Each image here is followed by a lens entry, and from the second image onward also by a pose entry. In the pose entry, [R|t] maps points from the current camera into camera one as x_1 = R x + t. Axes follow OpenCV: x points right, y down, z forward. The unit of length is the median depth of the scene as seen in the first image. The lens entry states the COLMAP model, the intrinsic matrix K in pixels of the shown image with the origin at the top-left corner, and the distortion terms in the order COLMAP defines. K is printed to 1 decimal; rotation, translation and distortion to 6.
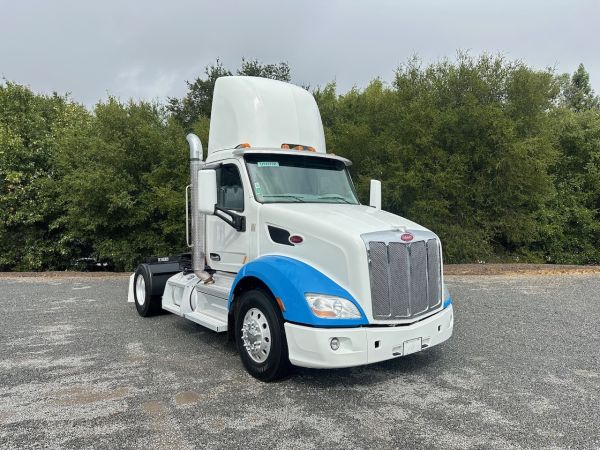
lens RADIAL K [[406.2, 0, 297.0], [0, 406.2, 233.9], [0, 0, 1]] dist [-0.005830, -0.001546]
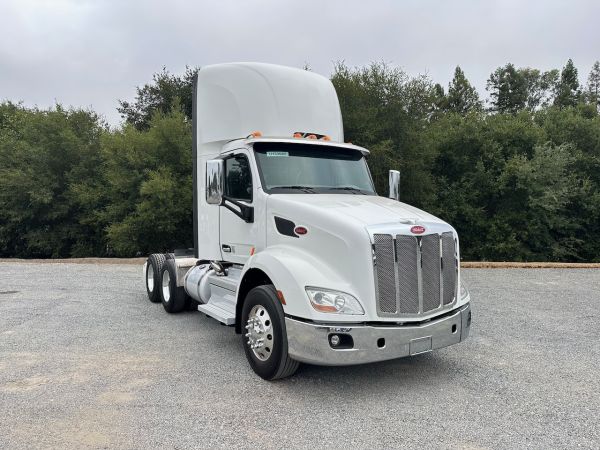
lens RADIAL K [[413.8, 0, 306.8], [0, 413.8, 219.5], [0, 0, 1]] dist [-0.011447, 0.014933]
pose [[0.997441, 0.011393, -0.070581, 0.148965], [-0.012944, 0.999684, -0.021550, -0.000150], [0.070313, 0.022409, 0.997273, -0.044210]]
